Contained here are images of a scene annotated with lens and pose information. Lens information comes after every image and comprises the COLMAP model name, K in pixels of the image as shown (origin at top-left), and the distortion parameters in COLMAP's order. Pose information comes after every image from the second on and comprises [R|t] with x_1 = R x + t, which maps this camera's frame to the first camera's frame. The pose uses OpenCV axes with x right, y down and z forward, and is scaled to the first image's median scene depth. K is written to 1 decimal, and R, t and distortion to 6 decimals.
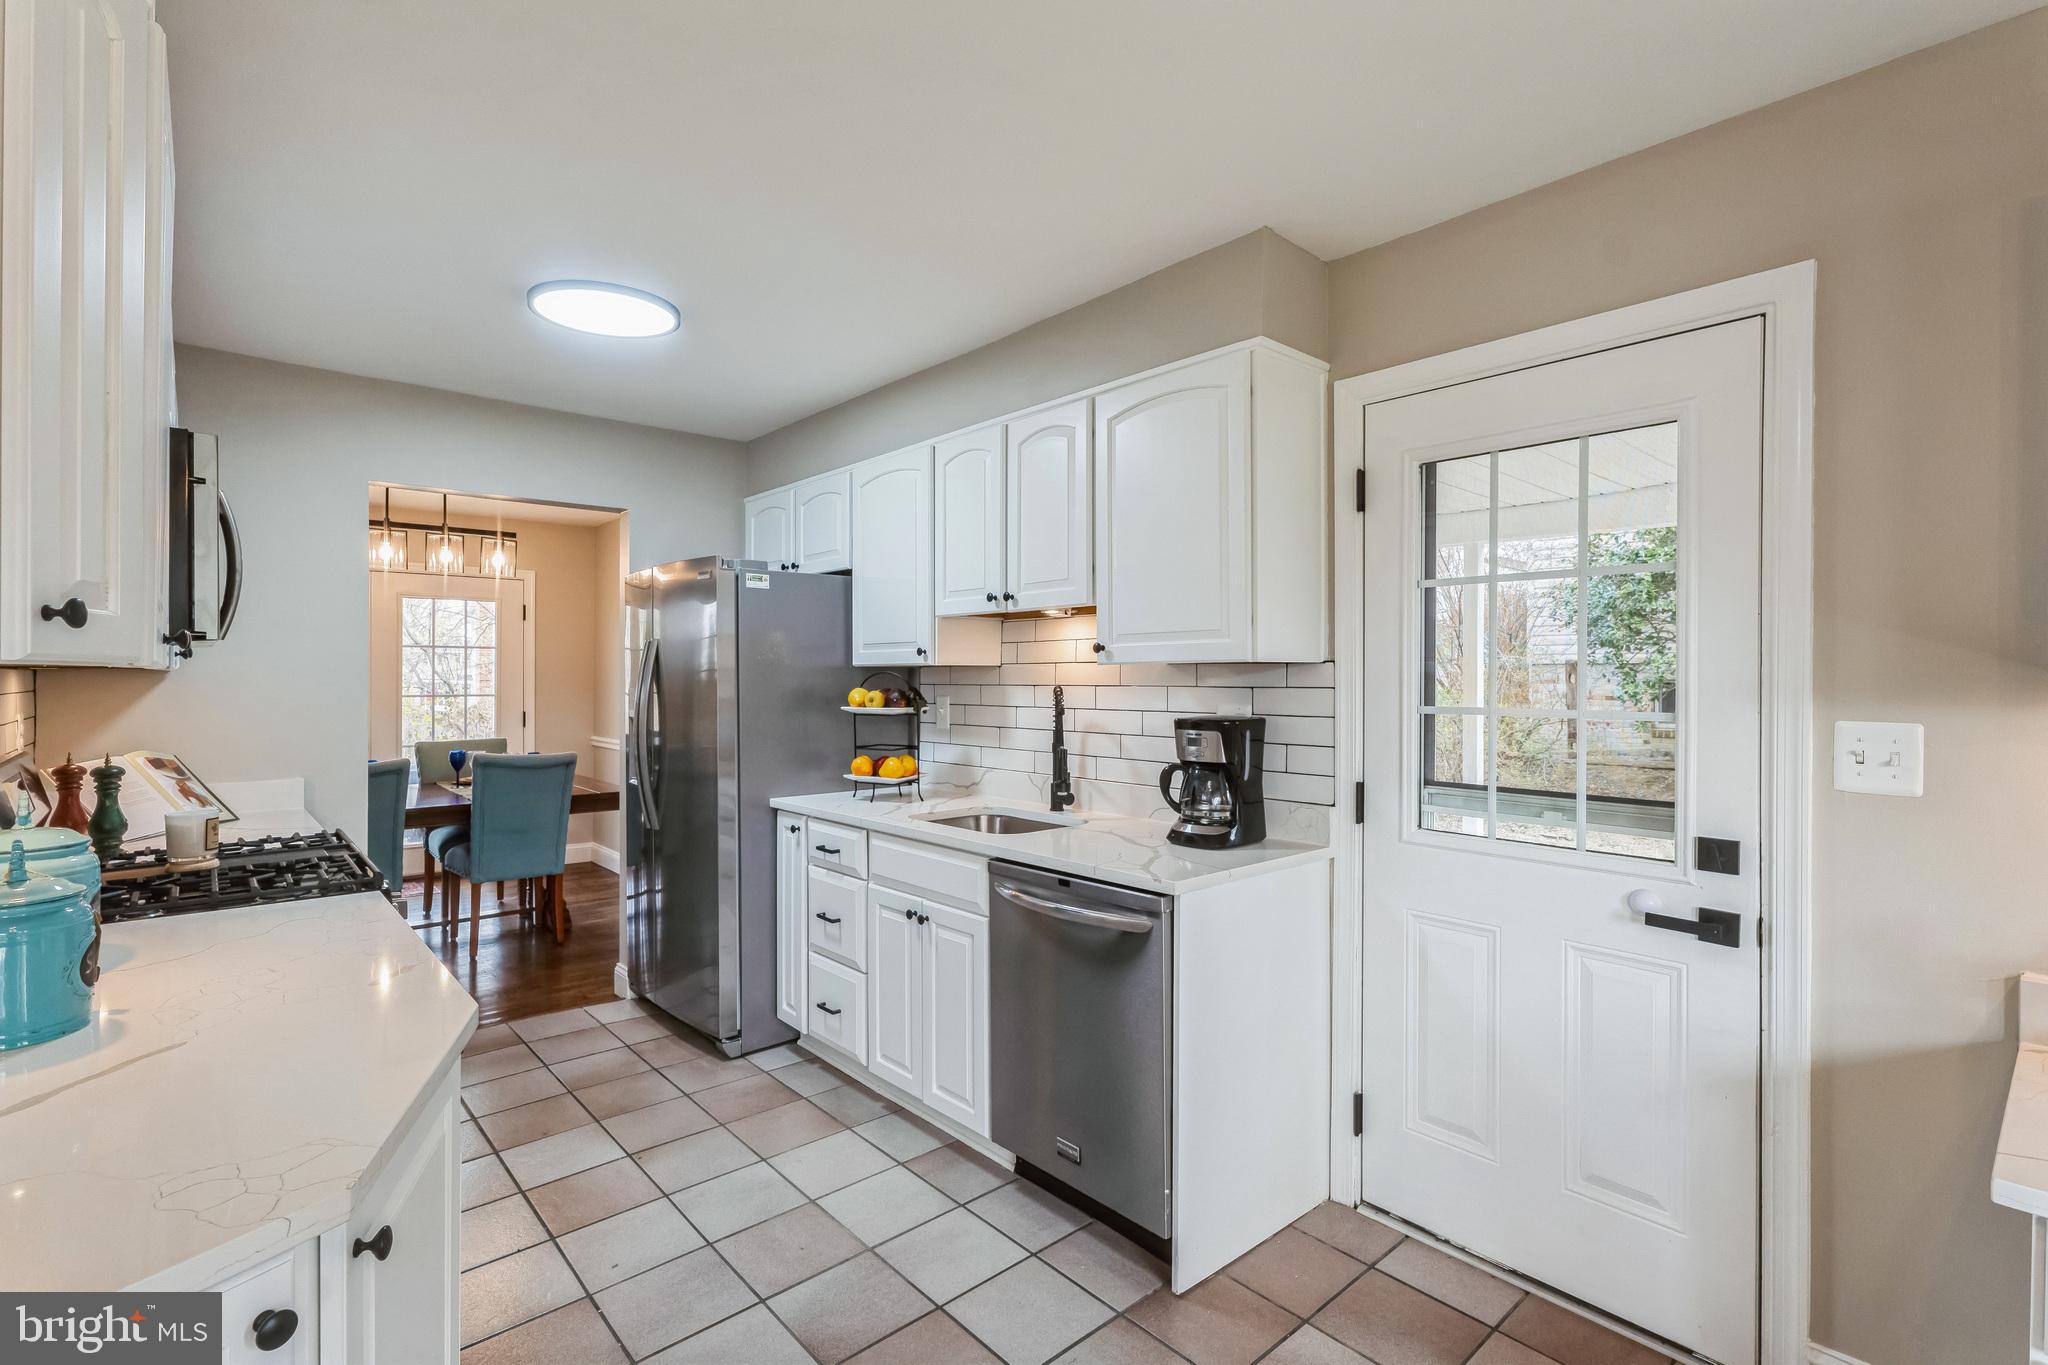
lens RADIAL K [[954.3, 0, 1023.0], [0, 954.3, 678.0], [0, 0, 1]] dist [-0.003263, -0.000253]
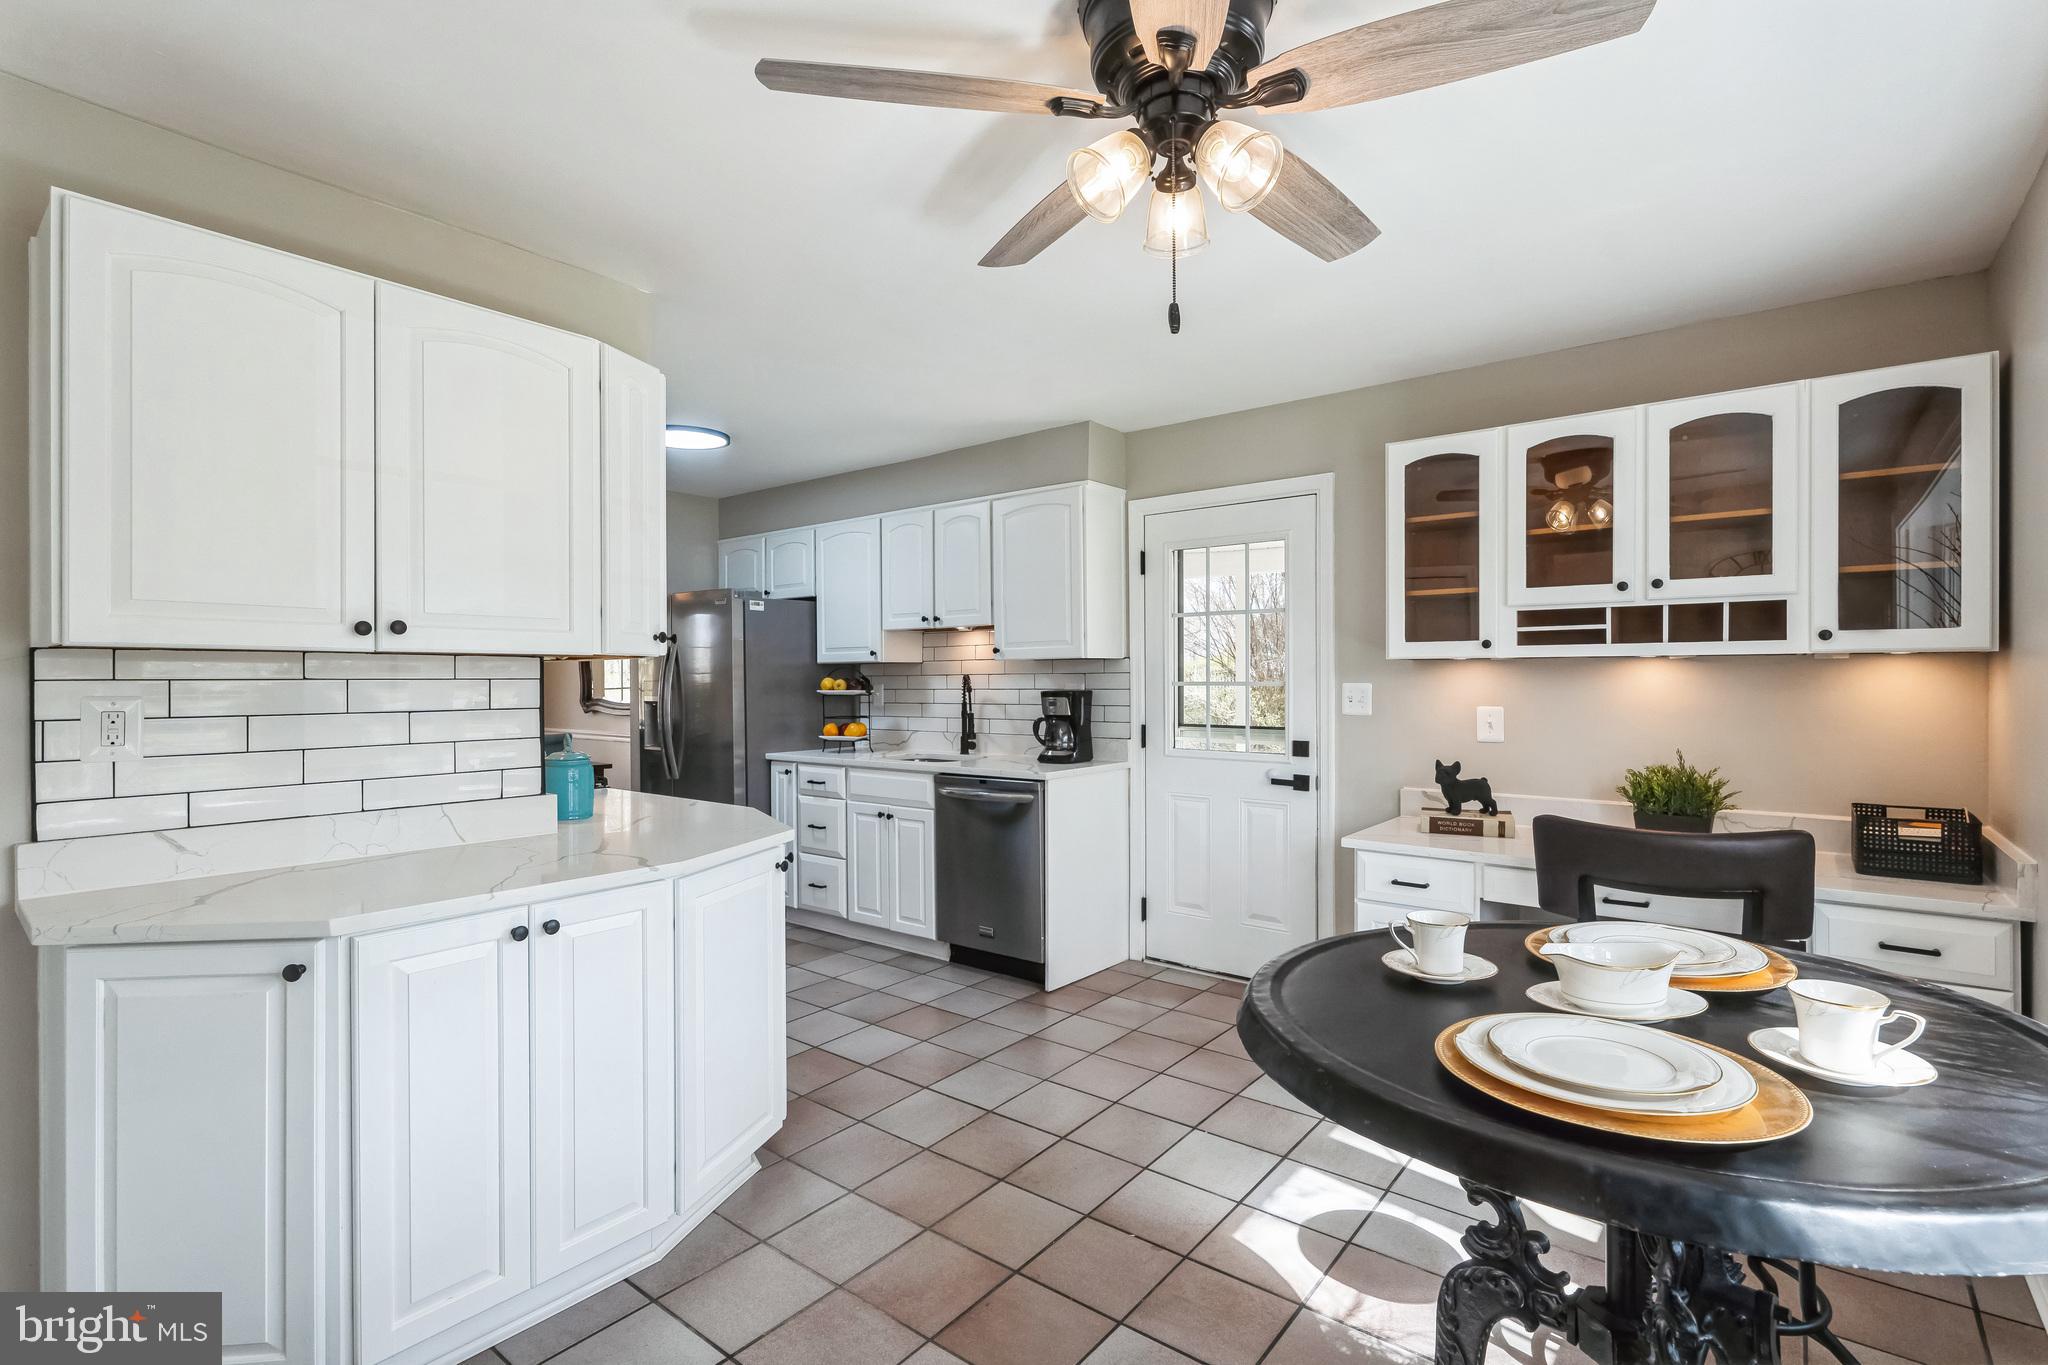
lens RADIAL K [[954.3, 0, 1023.5], [0, 954.3, 682.2], [0, 0, 1]] dist [-0.003263, -0.000253]
pose [[0.985539, -0.006423, 0.169326, -0.160280], [0.006357, 0.999979, 0.000930, 0.023357], [-0.169328, 0.000160, 0.985560, -0.677070]]
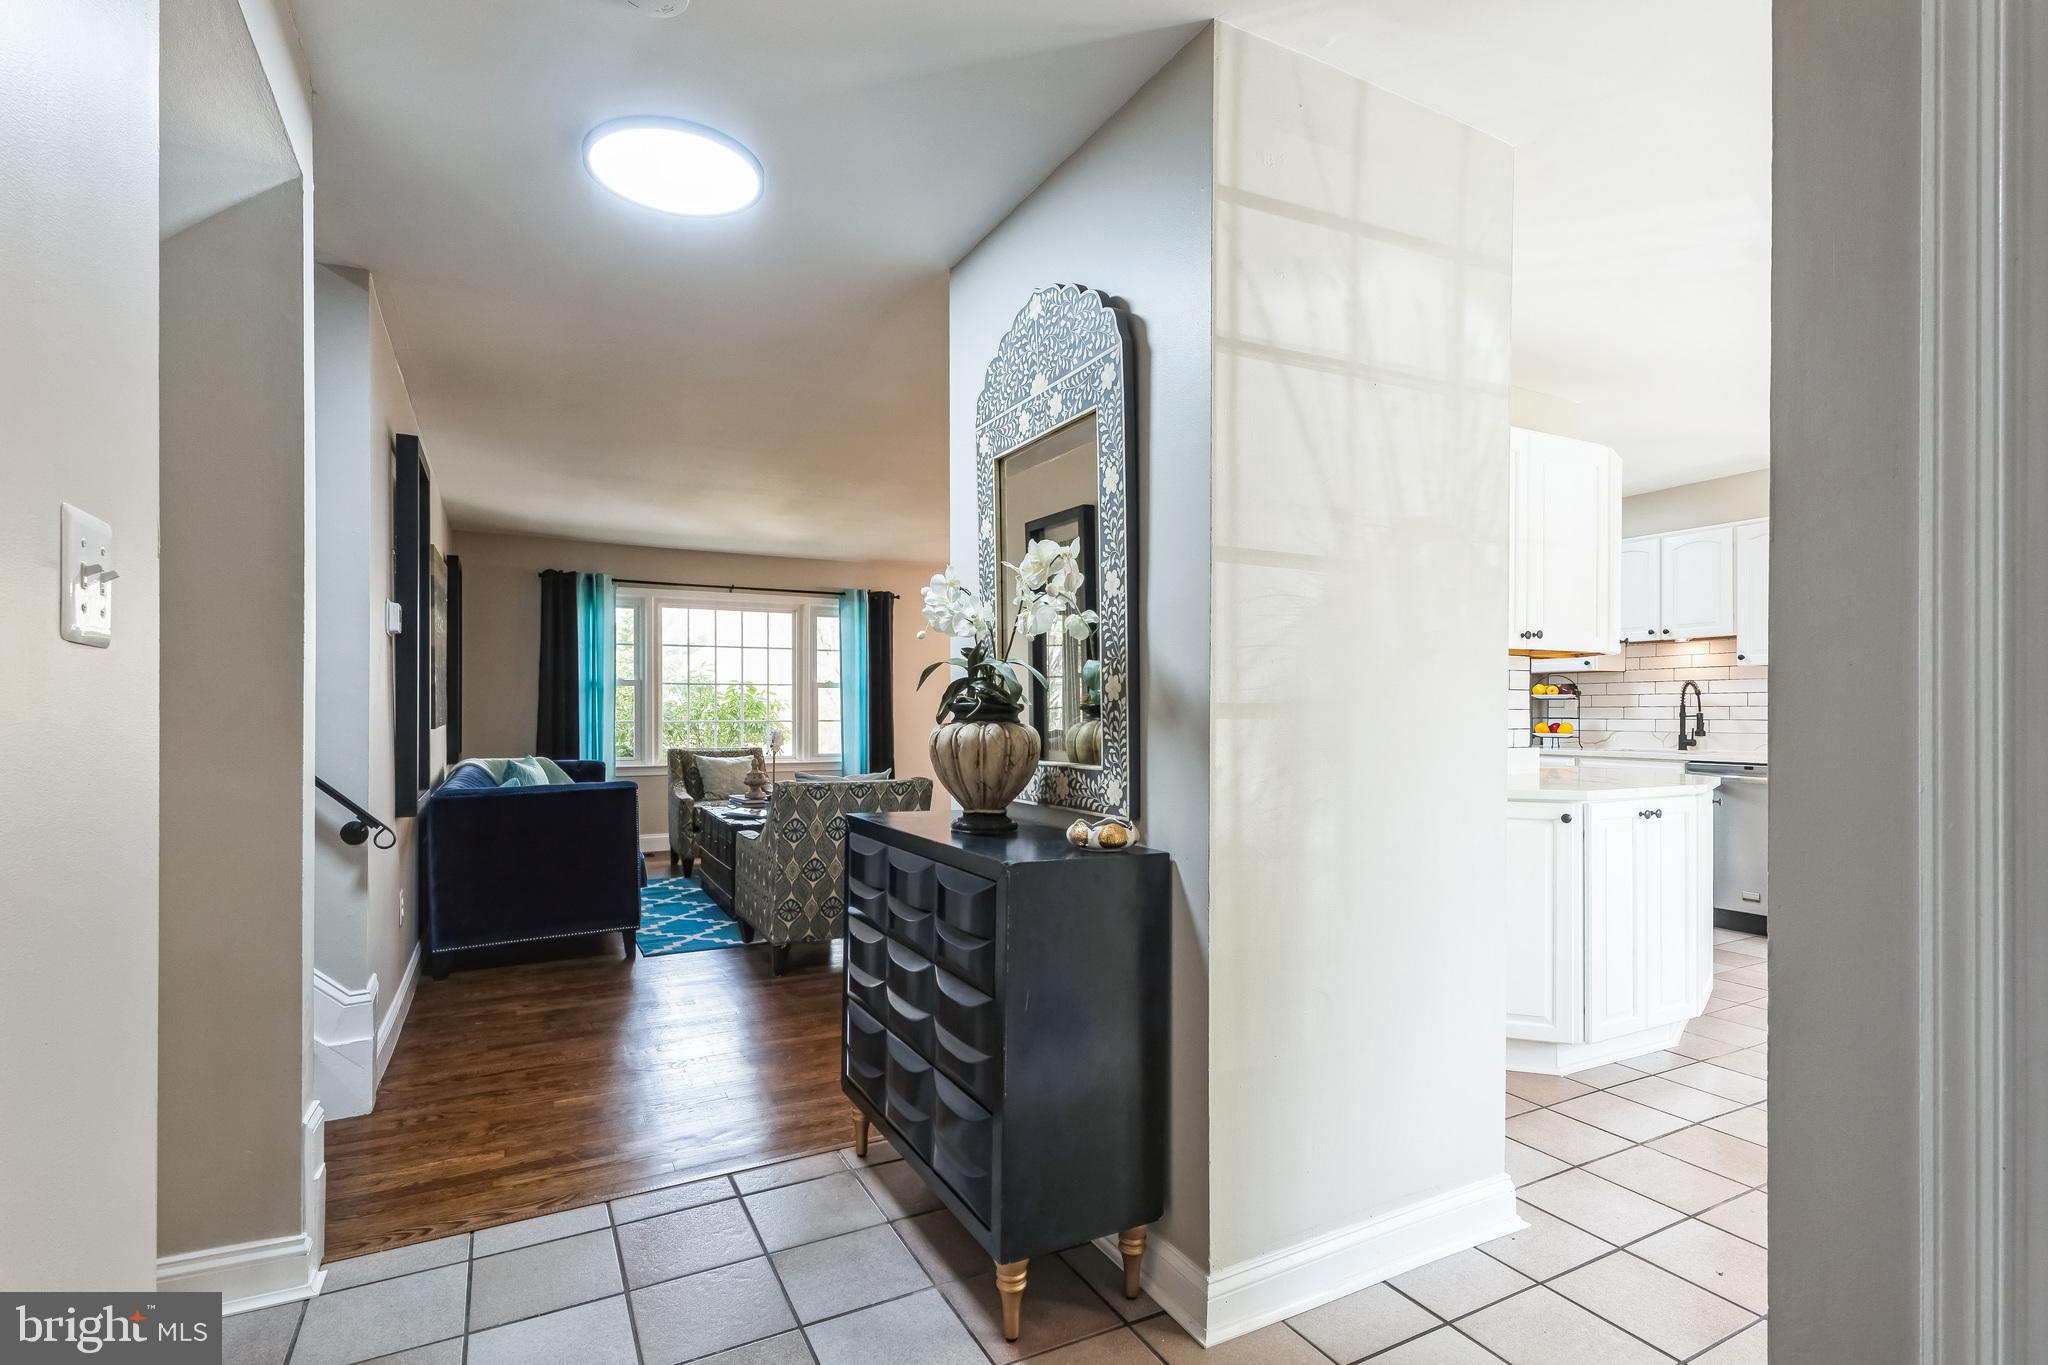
lens RADIAL K [[954.3, 0, 1016.4], [0, 954.3, 712.7], [0, 0, 1]] dist [-0.003263, -0.000253]
pose [[0.966837, 0.001580, -0.255390, -0.856180], [-0.001127, 0.999998, 0.001921, 0.079199], [0.255393, -0.001569, 0.966836, -1.252842]]
